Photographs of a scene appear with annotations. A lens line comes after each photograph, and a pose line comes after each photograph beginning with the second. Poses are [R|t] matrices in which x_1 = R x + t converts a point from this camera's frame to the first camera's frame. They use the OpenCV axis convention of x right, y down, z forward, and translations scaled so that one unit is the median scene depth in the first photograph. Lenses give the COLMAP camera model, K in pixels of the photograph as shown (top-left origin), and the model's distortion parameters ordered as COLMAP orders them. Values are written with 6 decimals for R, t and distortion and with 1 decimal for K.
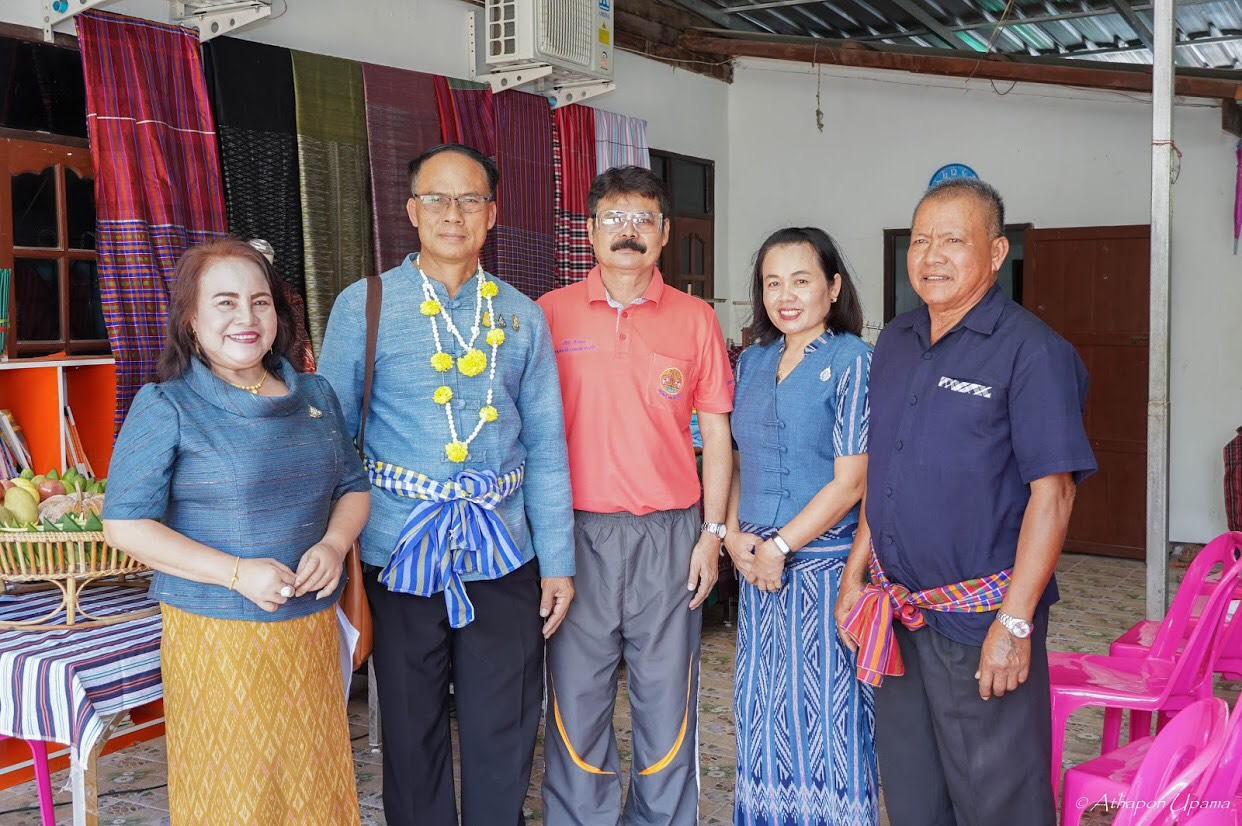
lens RADIAL K [[1405.7, 0, 621.0], [0, 1405.7, 413.0], [0, 0, 1]] dist [-0.001069, 0.009557]
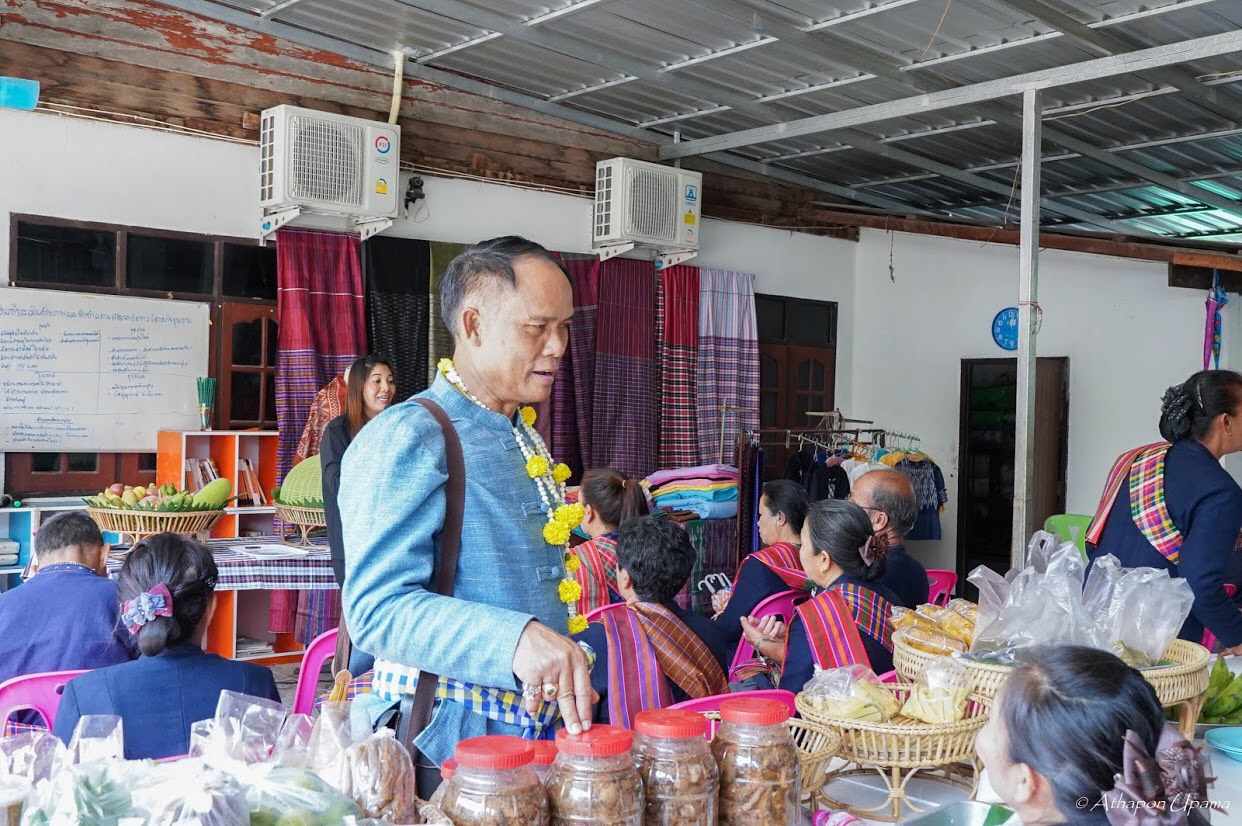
lens RADIAL K [[1287.0, 0, 621.0], [0, 1287.0, 413.0], [0, 0, 1]] dist [-0.007575, -0.008255]
pose [[0.948948, 0.030857, -0.313920, 0.359150], [-0.053947, 0.996417, -0.065132, 0.011529], [0.310785, 0.078742, 0.947213, -0.233864]]
